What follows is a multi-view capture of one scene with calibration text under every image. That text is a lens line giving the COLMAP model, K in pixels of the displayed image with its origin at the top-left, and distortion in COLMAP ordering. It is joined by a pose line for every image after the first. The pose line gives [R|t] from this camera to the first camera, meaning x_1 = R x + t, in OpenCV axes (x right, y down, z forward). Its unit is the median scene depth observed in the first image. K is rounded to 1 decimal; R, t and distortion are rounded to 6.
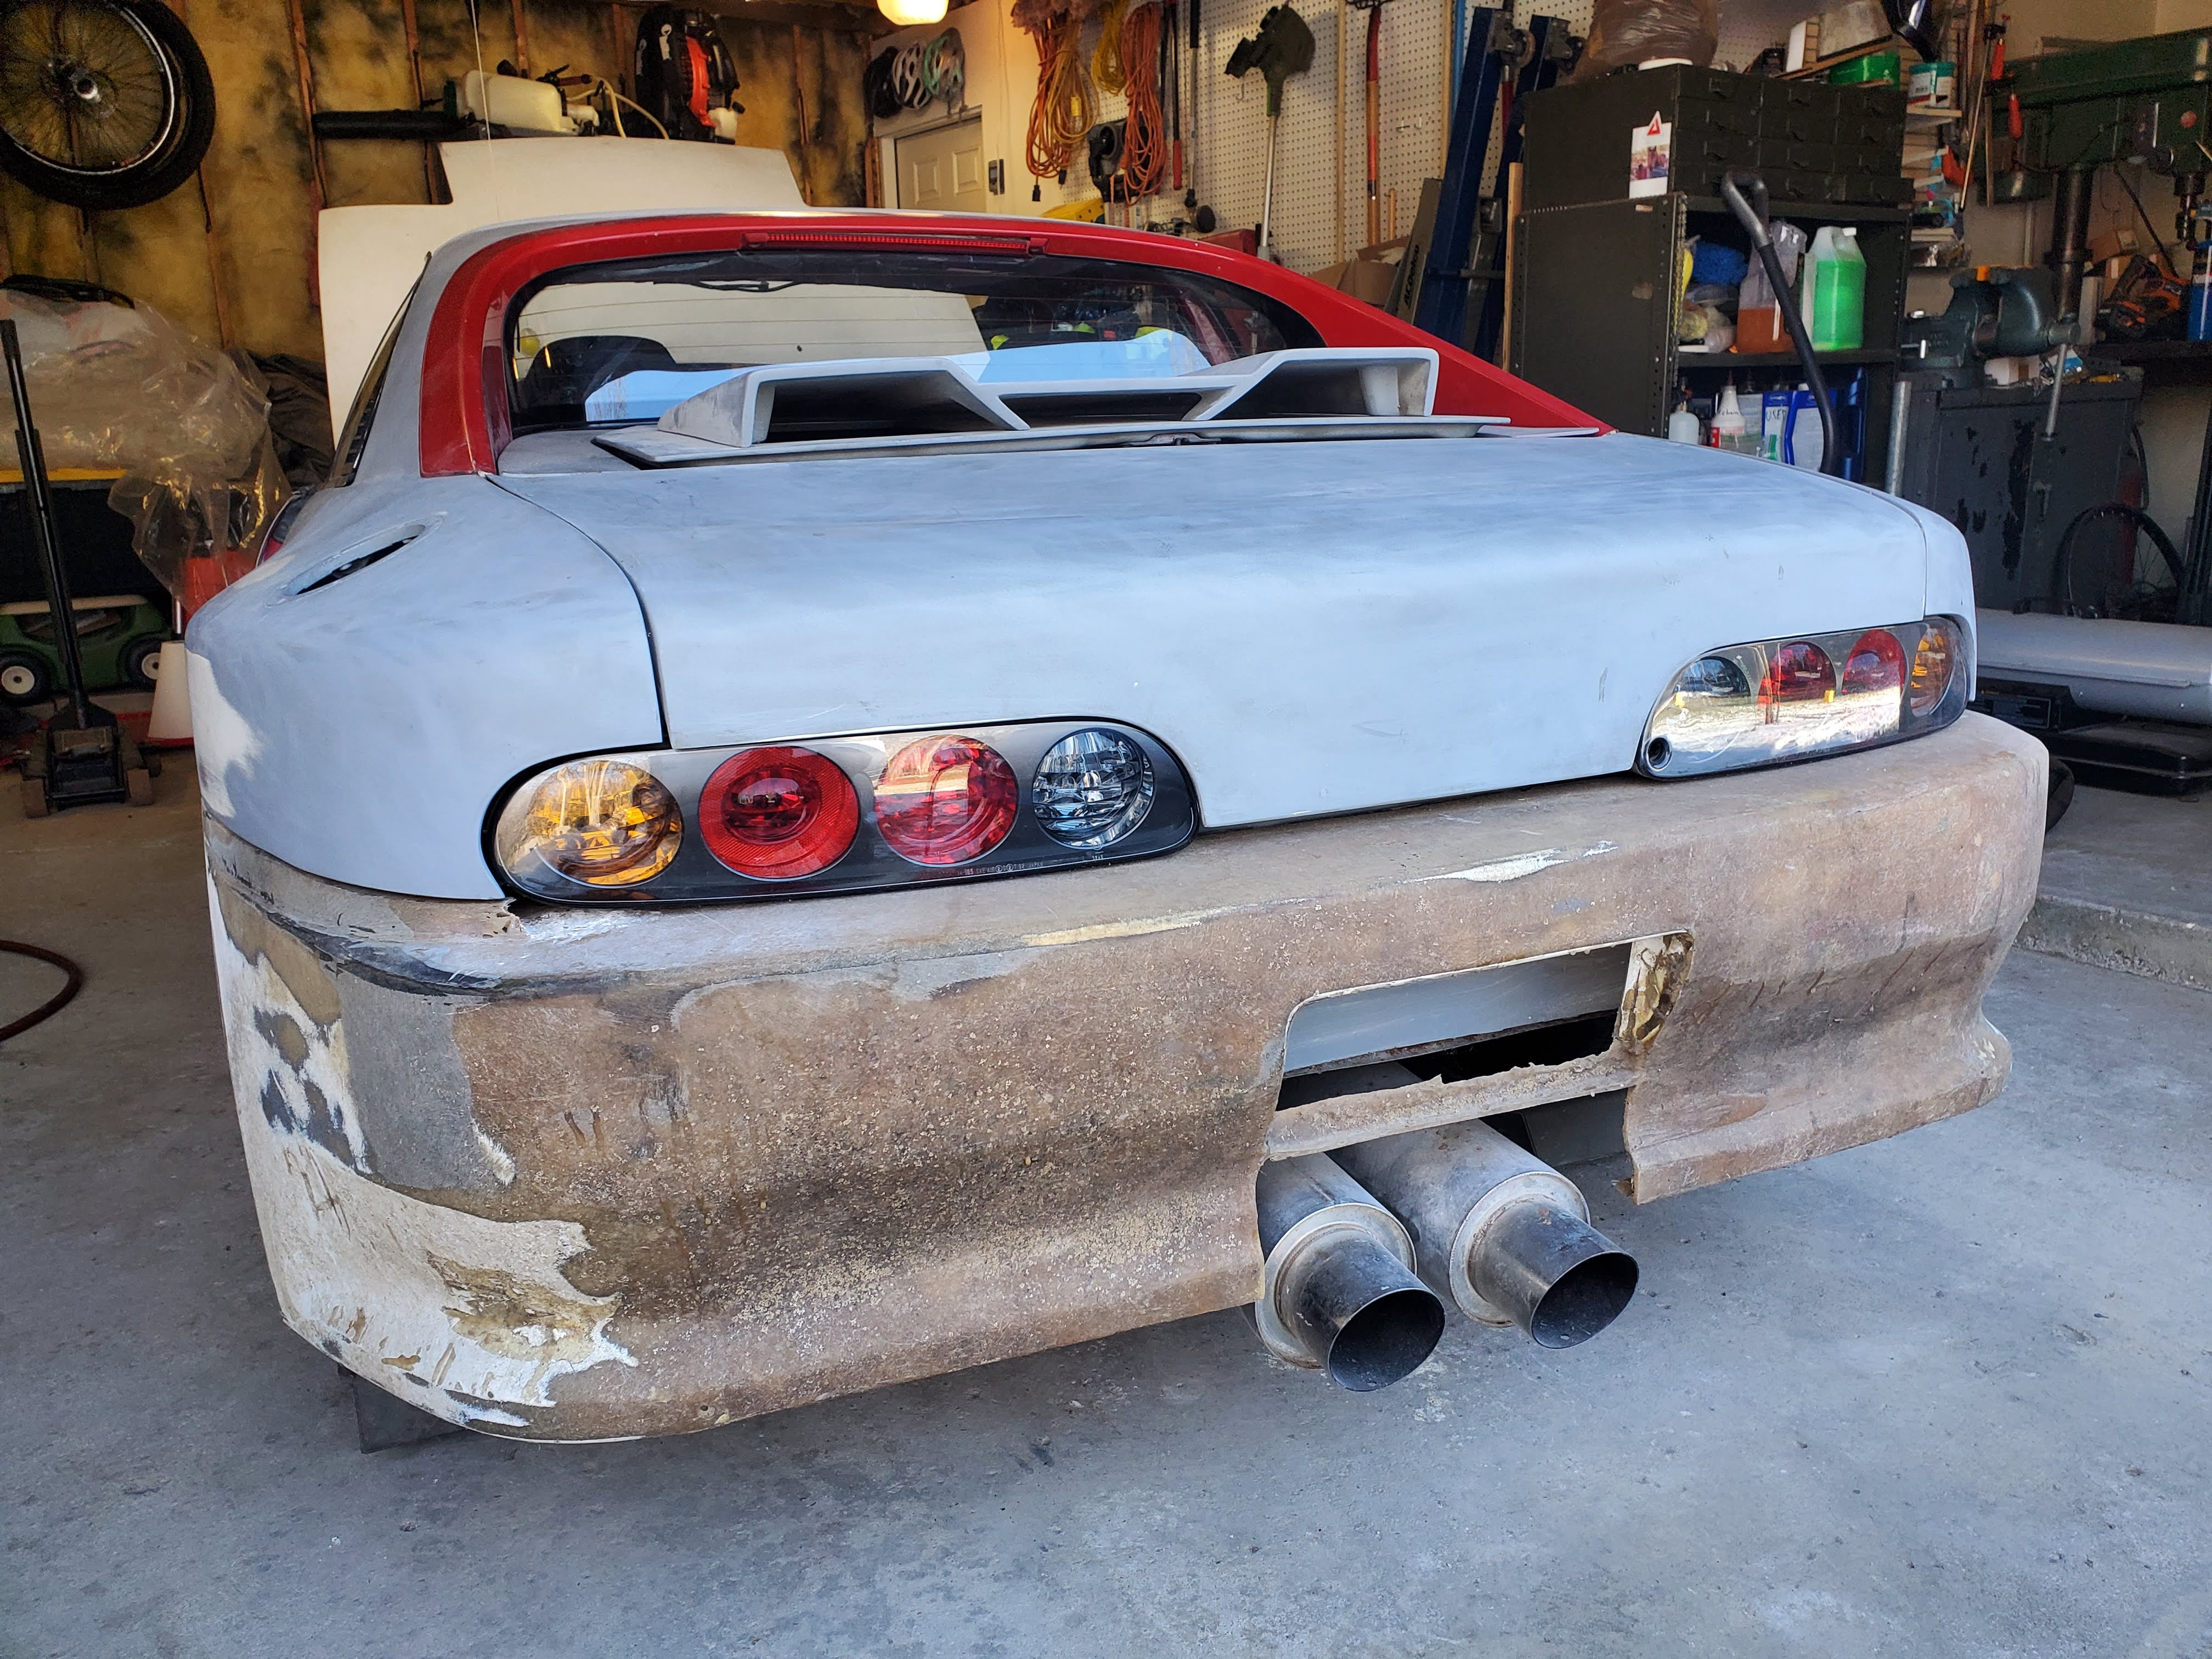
lens RADIAL K [[1729.6, 0, 1108.4], [0, 1729.6, 809.3], [0, 0, 1]] dist [0.048907, -0.046395]
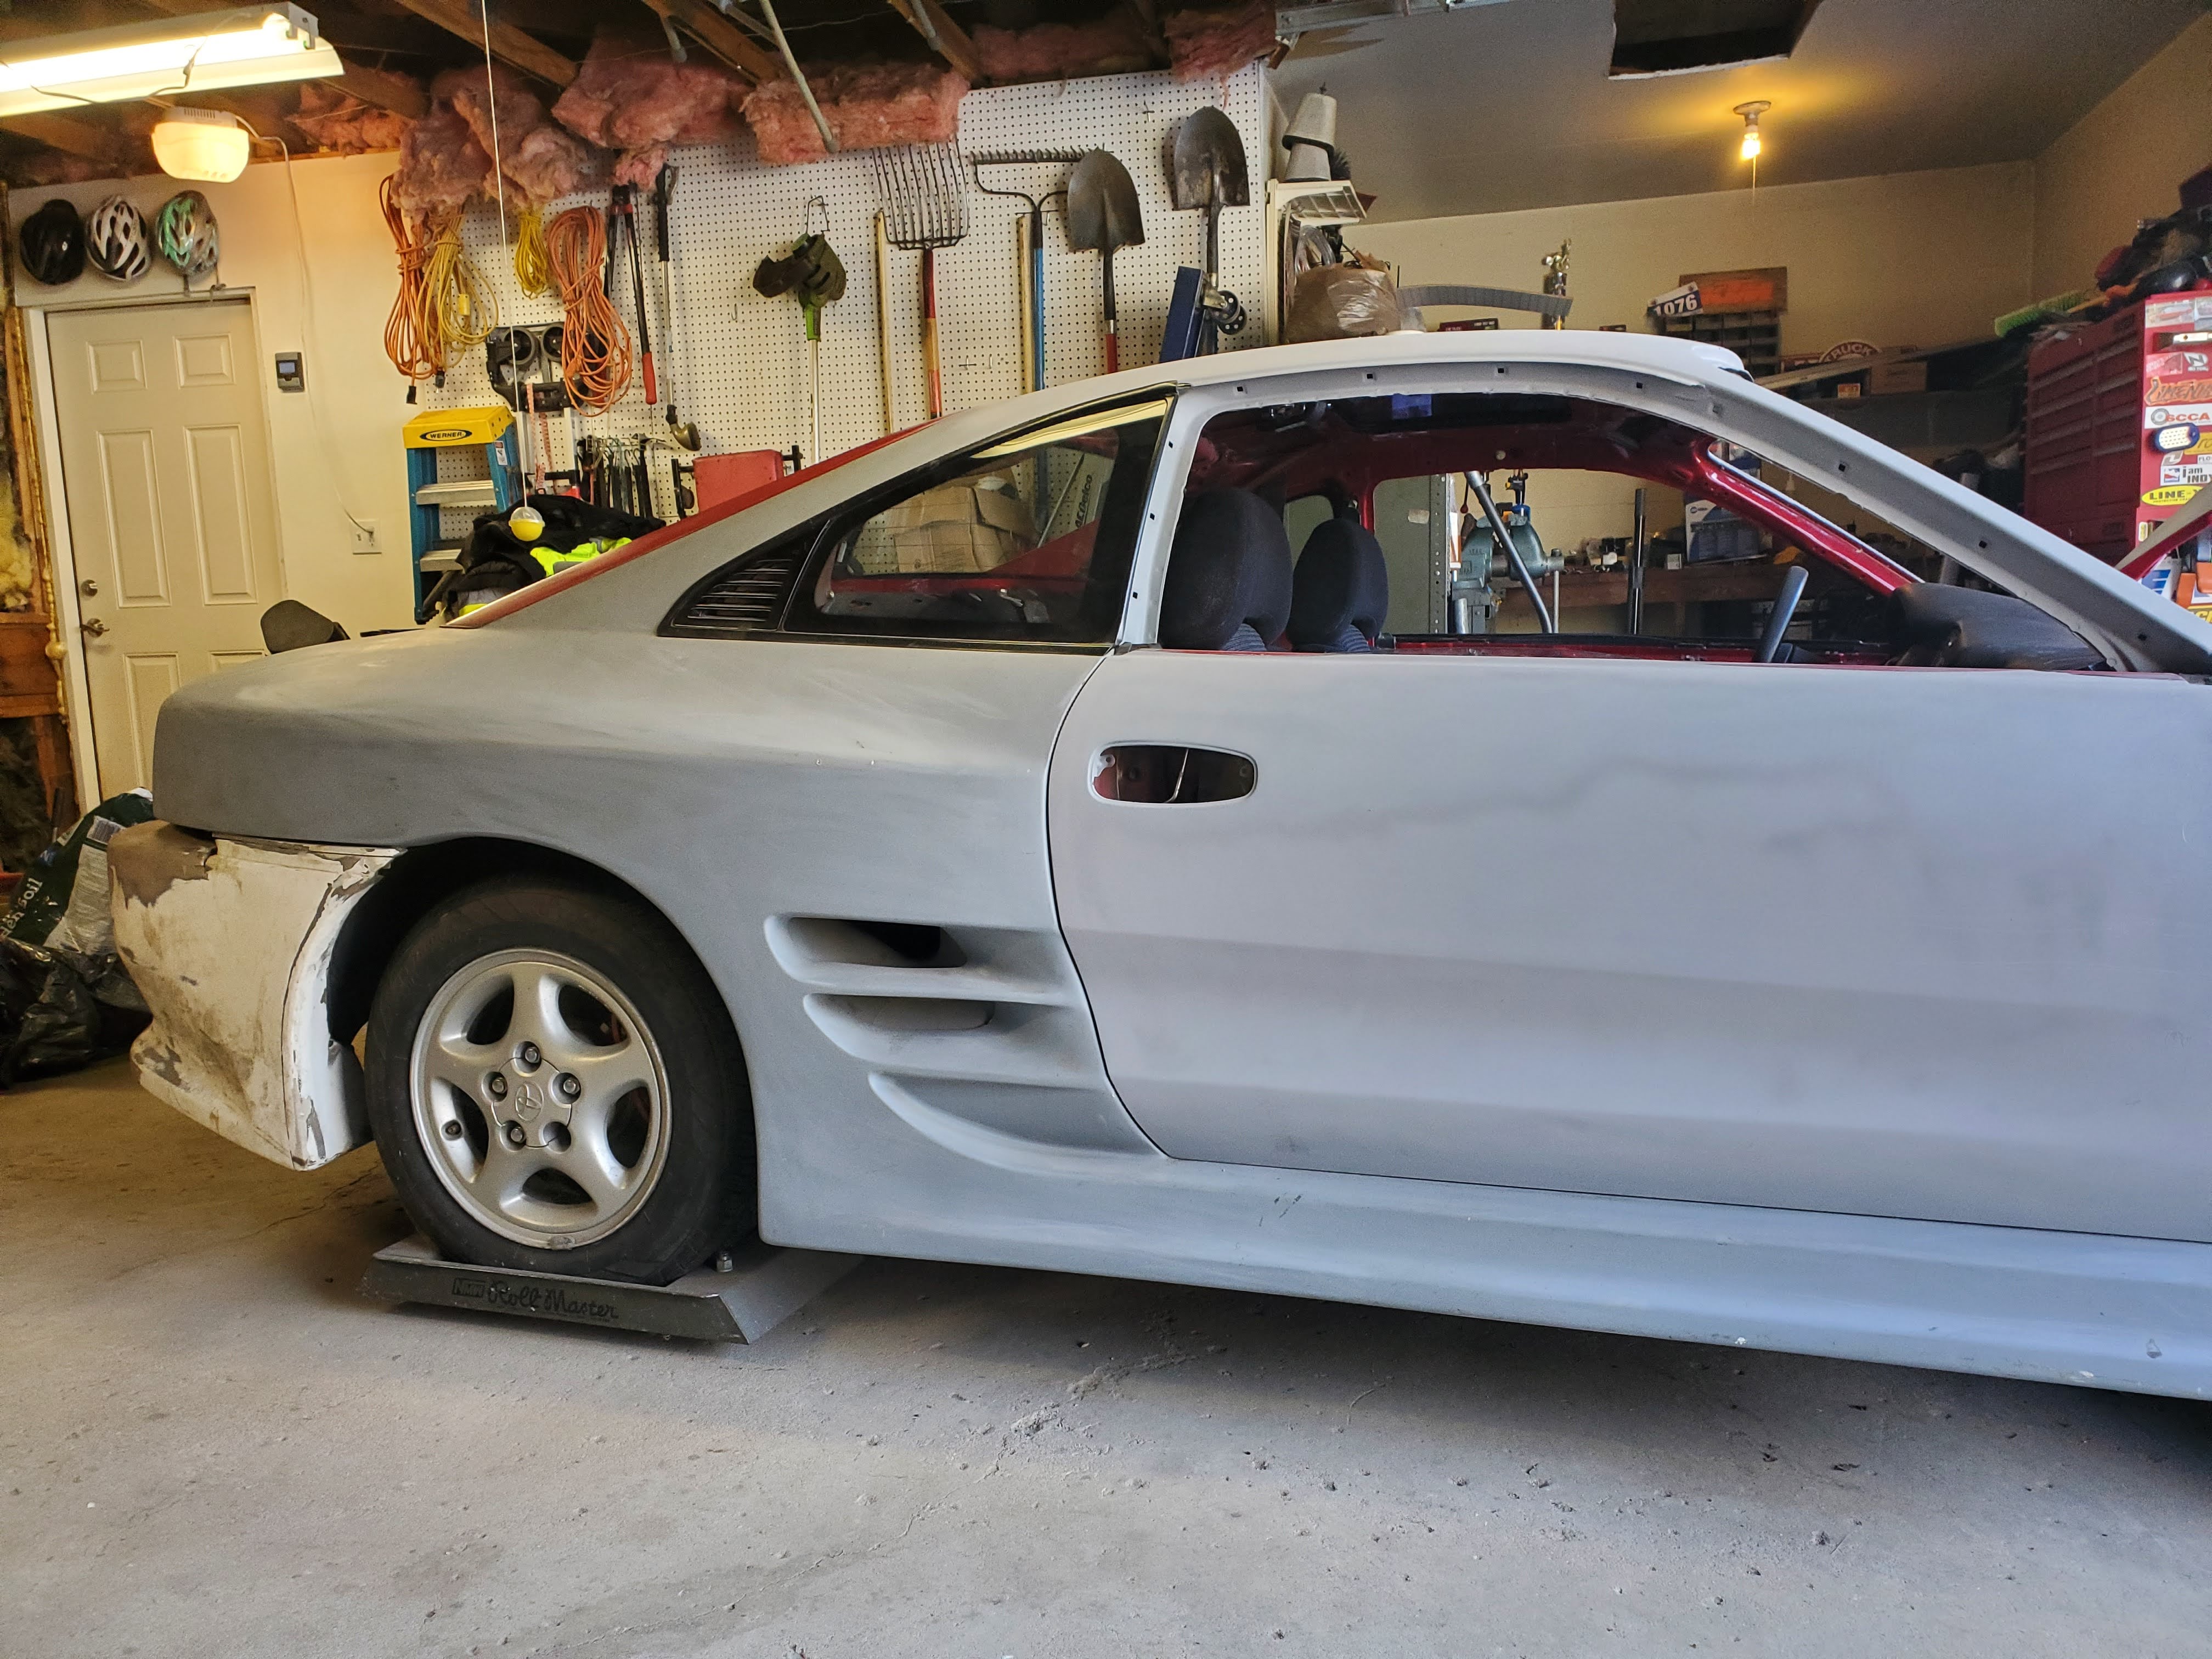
lens RADIAL K [[1729.6, 0, 1108.3], [0, 1729.6, 836.3], [0, 0, 1]] dist [0.048907, -0.046395]
pose [[0.740314, -0.080699, 0.667400, -0.390064], [0.168821, 0.983273, -0.068372, -0.022582], [-0.650719, 0.163288, 0.741554, 0.176802]]
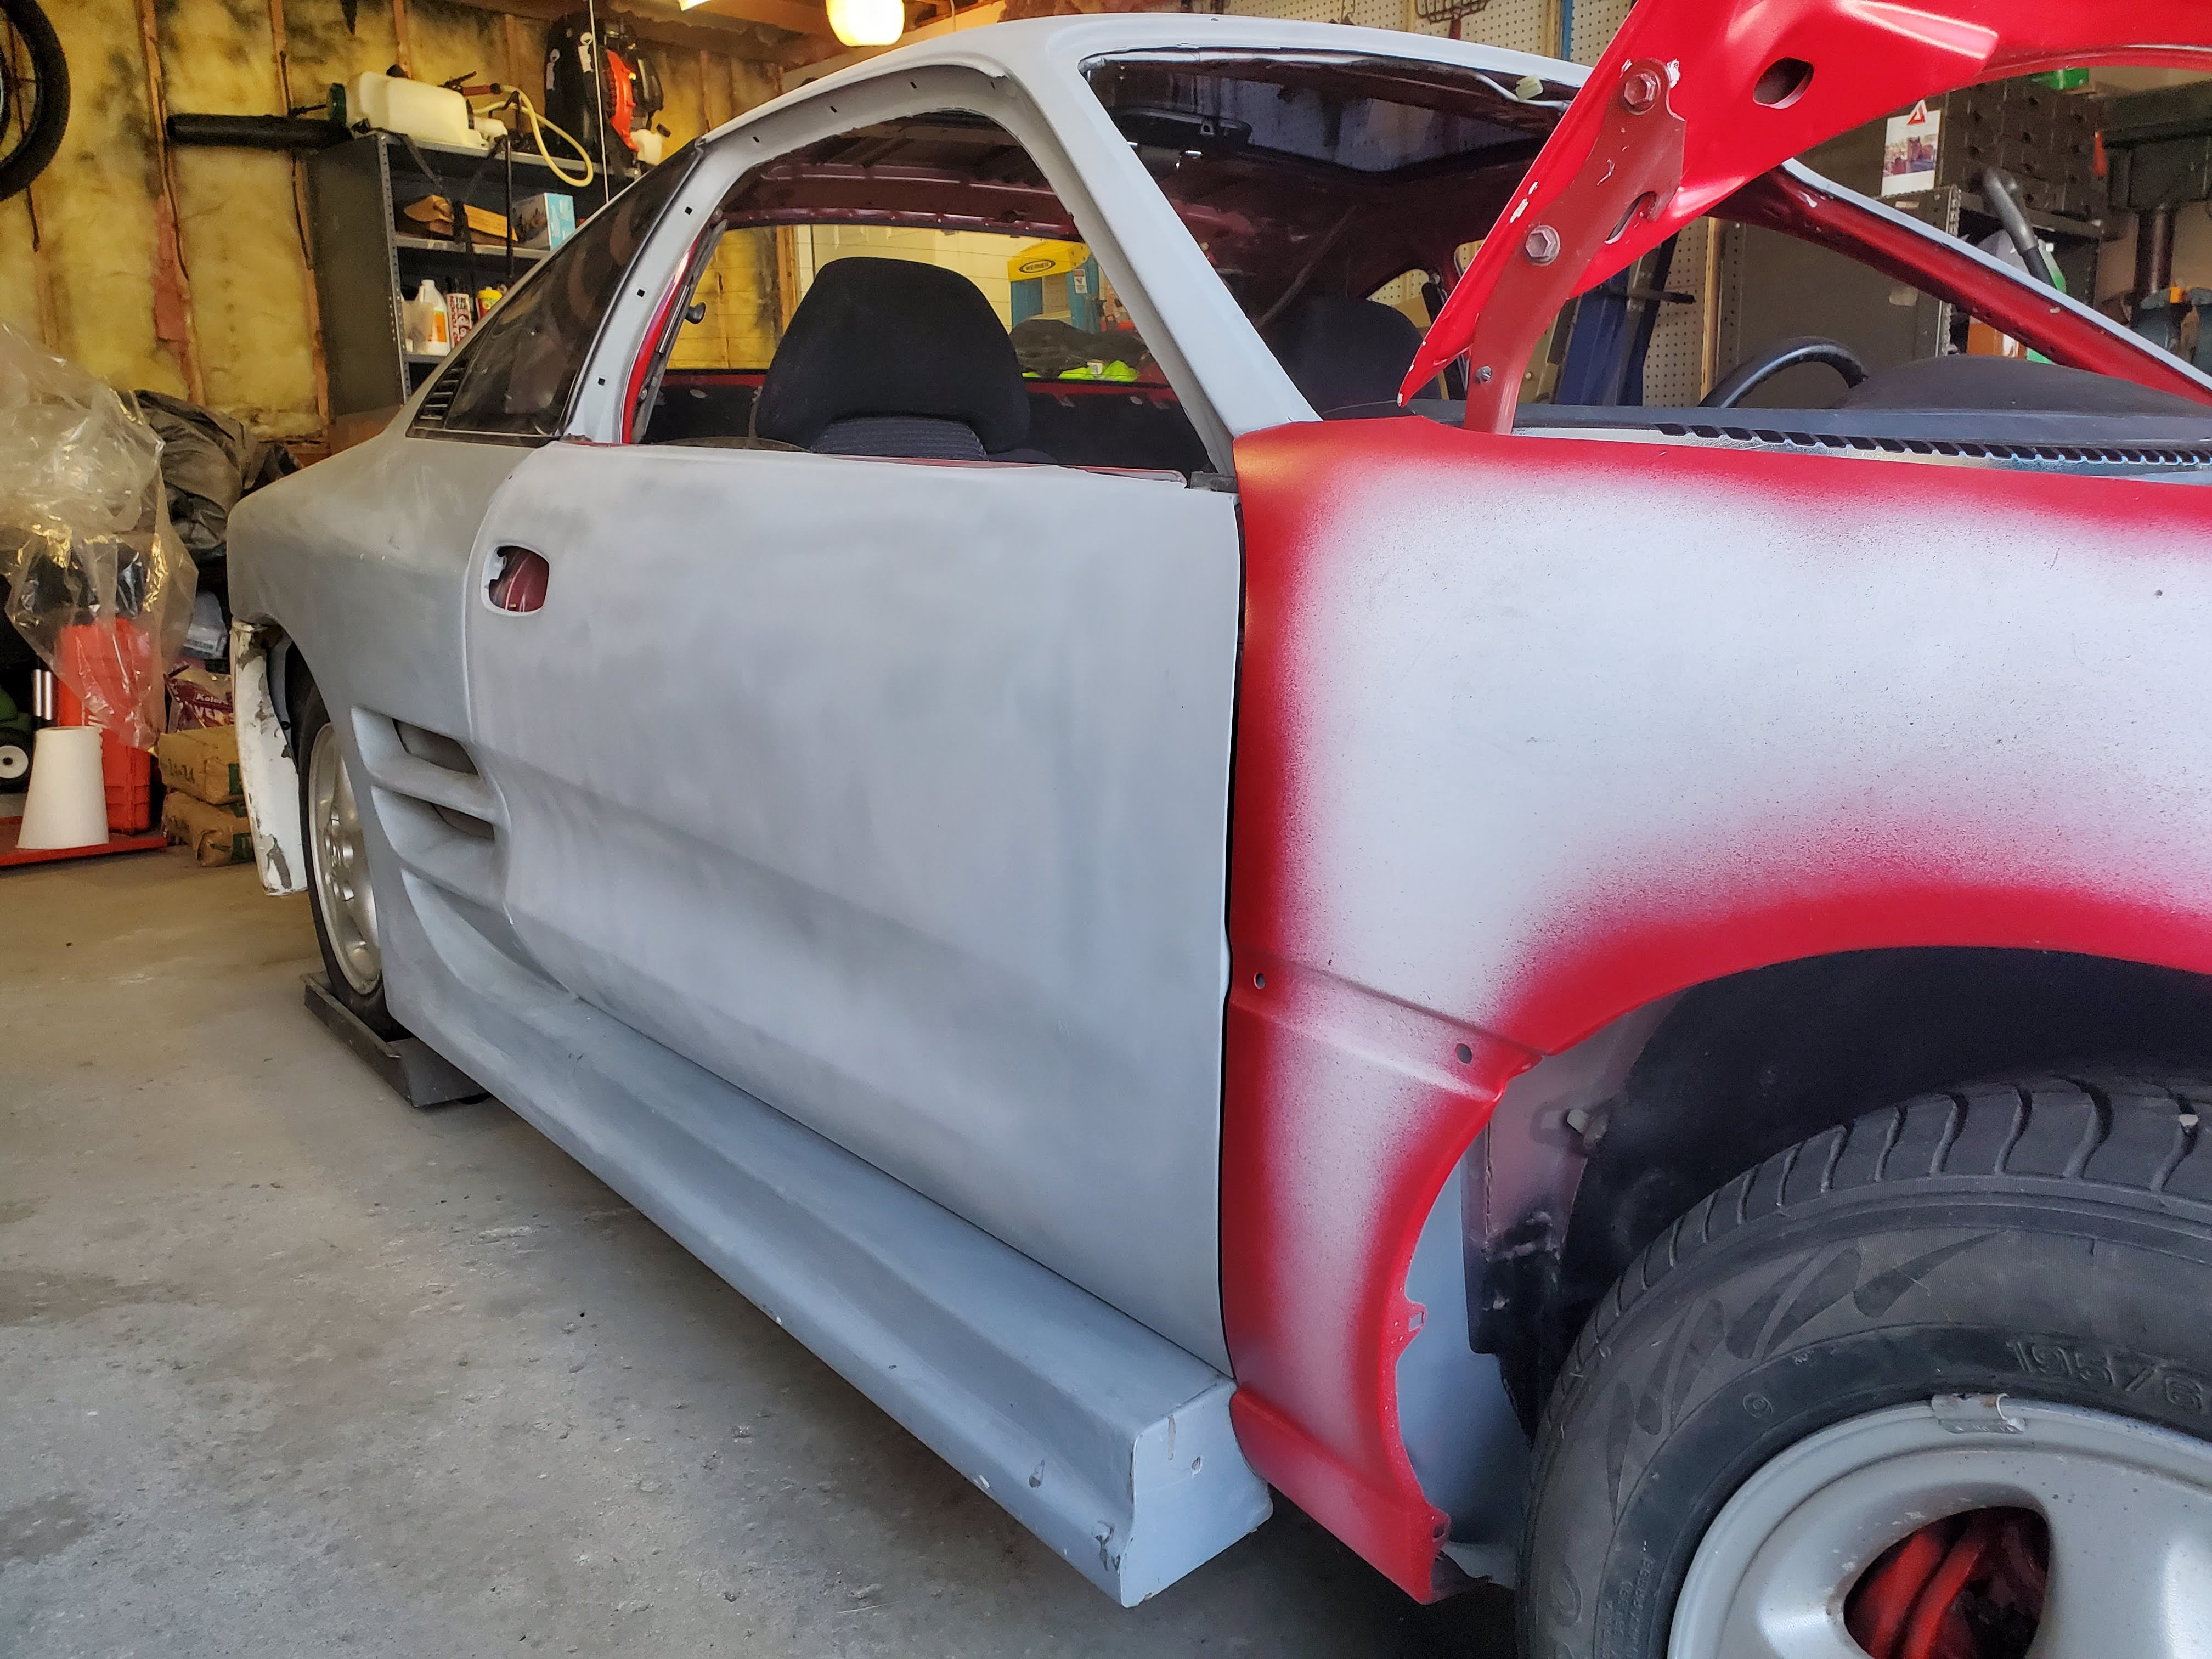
lens RADIAL K [[1729.6, 0, 1105.5], [0, 1729.6, 826.9], [0, 0, 1]] dist [0.048907, -0.046395]
pose [[0.987730, -0.028619, 0.153525, -0.148083], [0.035596, 0.998446, -0.042889, 0.000757], [-0.152059, 0.047828, 0.987214, 0.108401]]
